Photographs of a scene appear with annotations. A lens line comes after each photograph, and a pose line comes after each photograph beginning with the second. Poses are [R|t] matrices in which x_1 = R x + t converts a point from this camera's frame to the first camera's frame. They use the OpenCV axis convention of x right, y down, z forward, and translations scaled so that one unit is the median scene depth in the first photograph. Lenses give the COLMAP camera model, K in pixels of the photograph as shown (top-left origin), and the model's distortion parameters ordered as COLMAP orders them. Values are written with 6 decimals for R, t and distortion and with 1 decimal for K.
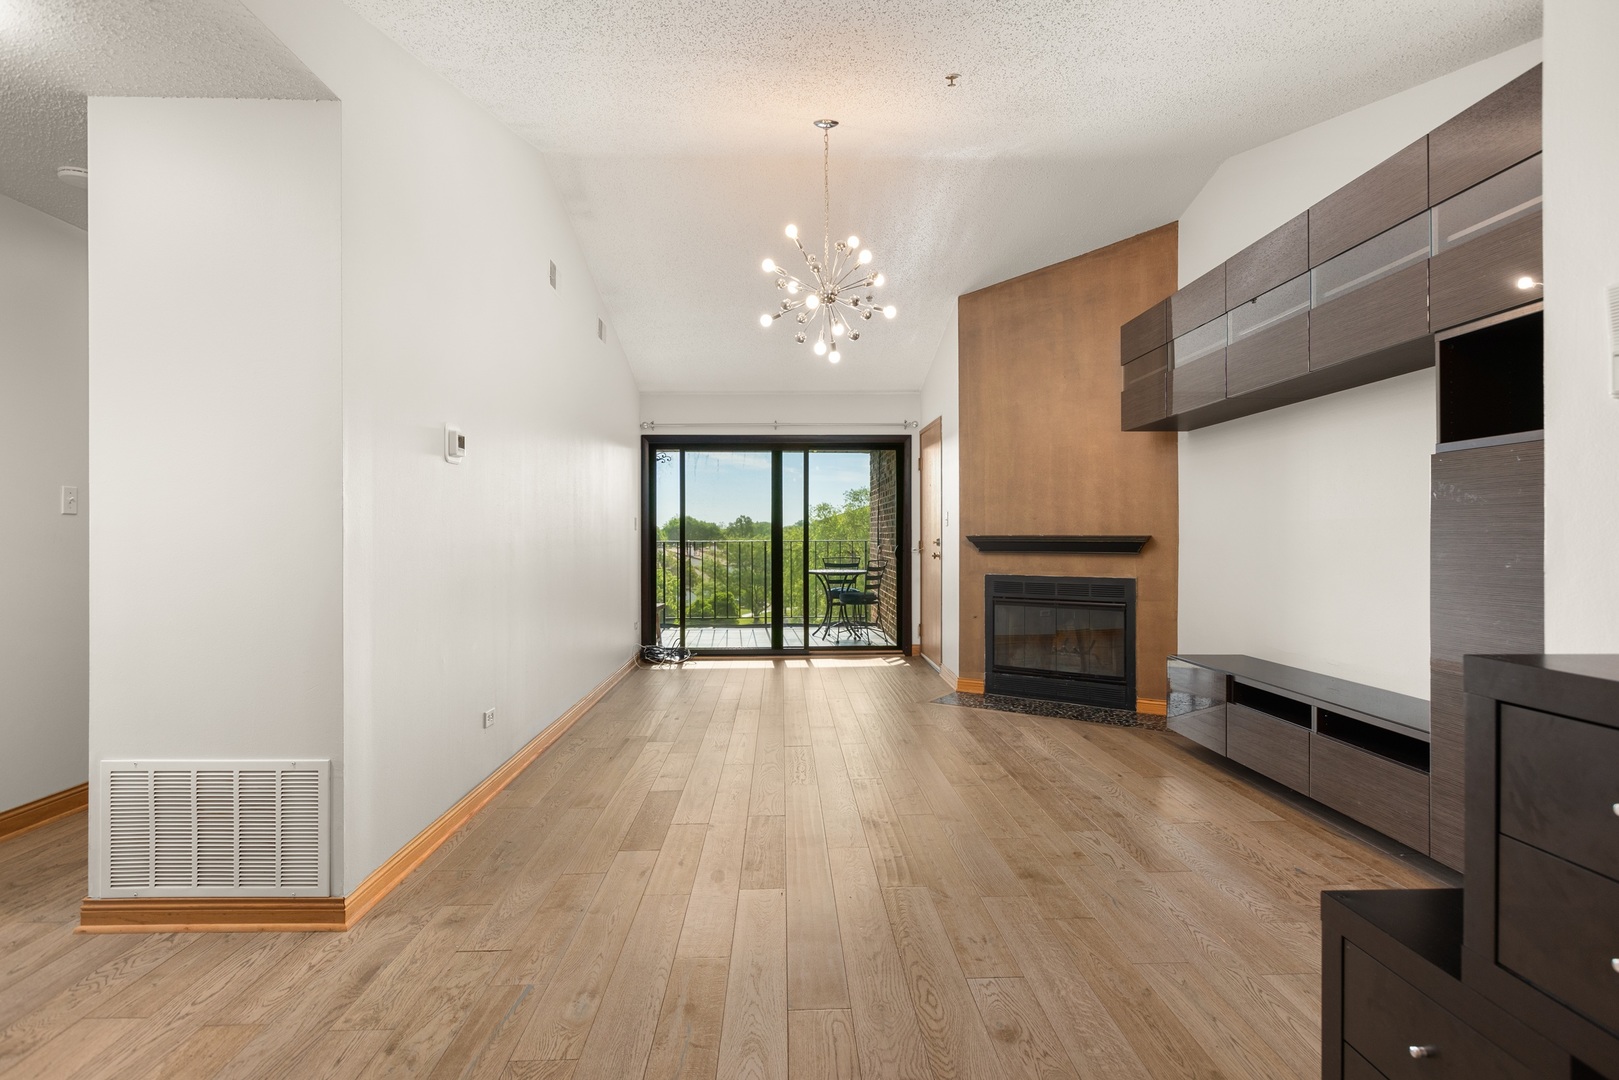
lens RADIAL K [[822.3, 0, 810.8], [0, 822.3, 542.3], [0, 0, 1]] dist [0.006946, 0.000991]
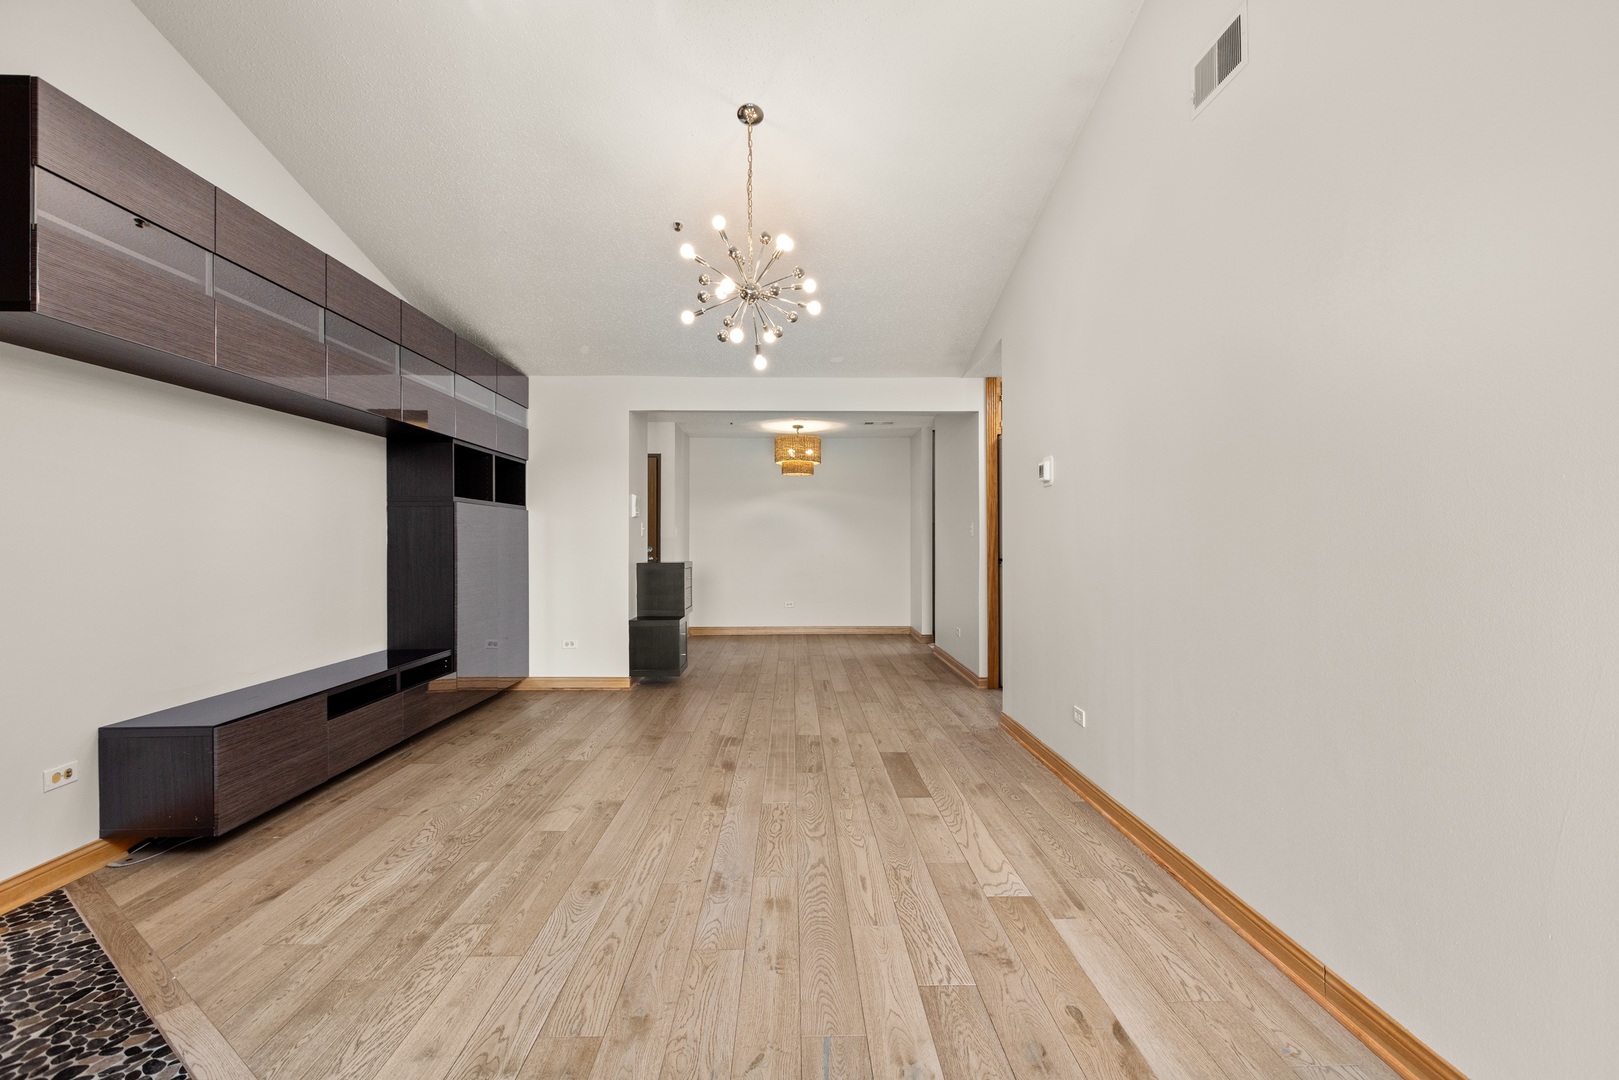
lens RADIAL K [[722.4, 0, 809.4], [0, 722.4, 542.1], [0, 0, 1]] dist [0.004262, -0.001071]
pose [[-0.999912, 0.005769, 0.011957, -0.063267], [0.005824, 0.999972, 0.004625, -0.013159], [-0.011930, 0.004694, -0.999918, 1.977140]]
